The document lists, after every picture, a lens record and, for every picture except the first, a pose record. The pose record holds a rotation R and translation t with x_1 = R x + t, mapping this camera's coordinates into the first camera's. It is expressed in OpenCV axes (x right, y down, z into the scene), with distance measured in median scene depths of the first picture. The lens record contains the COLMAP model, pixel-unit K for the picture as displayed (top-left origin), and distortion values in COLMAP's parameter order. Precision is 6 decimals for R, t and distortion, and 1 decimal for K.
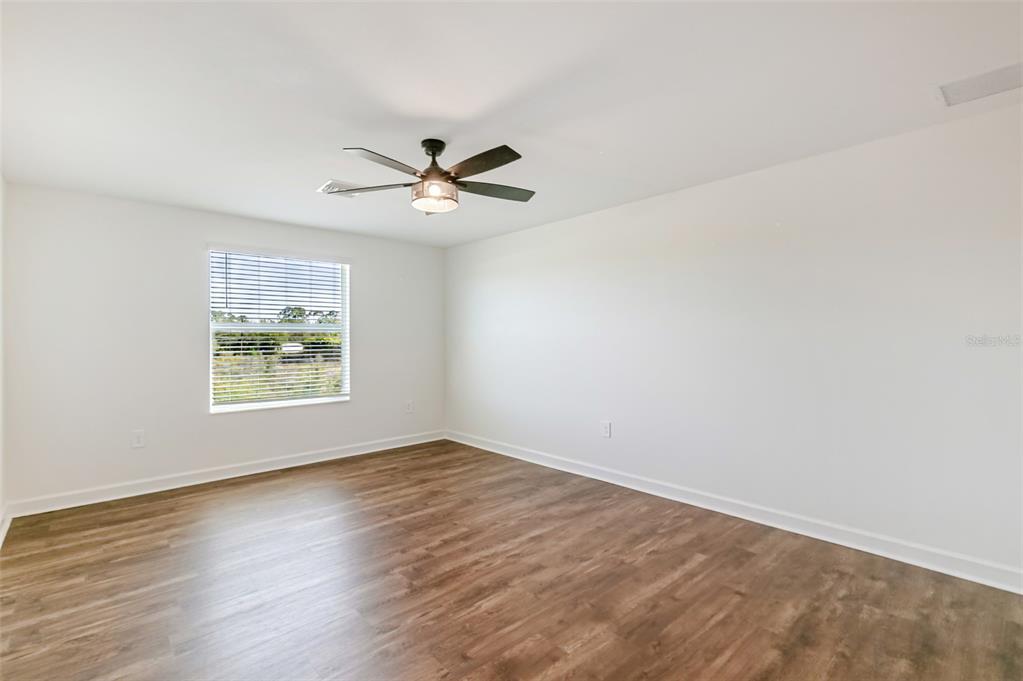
lens RADIAL K [[467.5, 0, 508.6], [0, 467.5, 336.3], [0, 0, 1]] dist [0.021895, -0.000018]
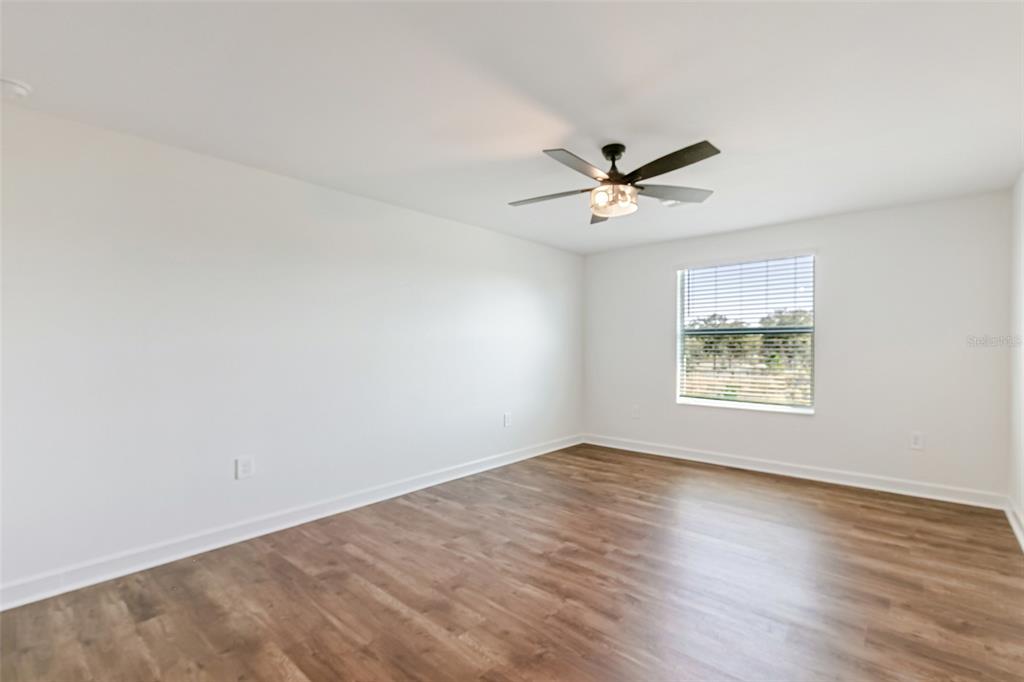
lens RADIAL K [[467.9, 0, 529.5], [0, 467.9, 335.6], [0, 0, 1]] dist [0.021895, -0.000018]
pose [[0.117641, -0.018943, -0.992875, 0.861013], [0.012182, 0.999770, -0.017632, 0.005937], [0.992981, -0.010021, 0.117845, 0.734061]]
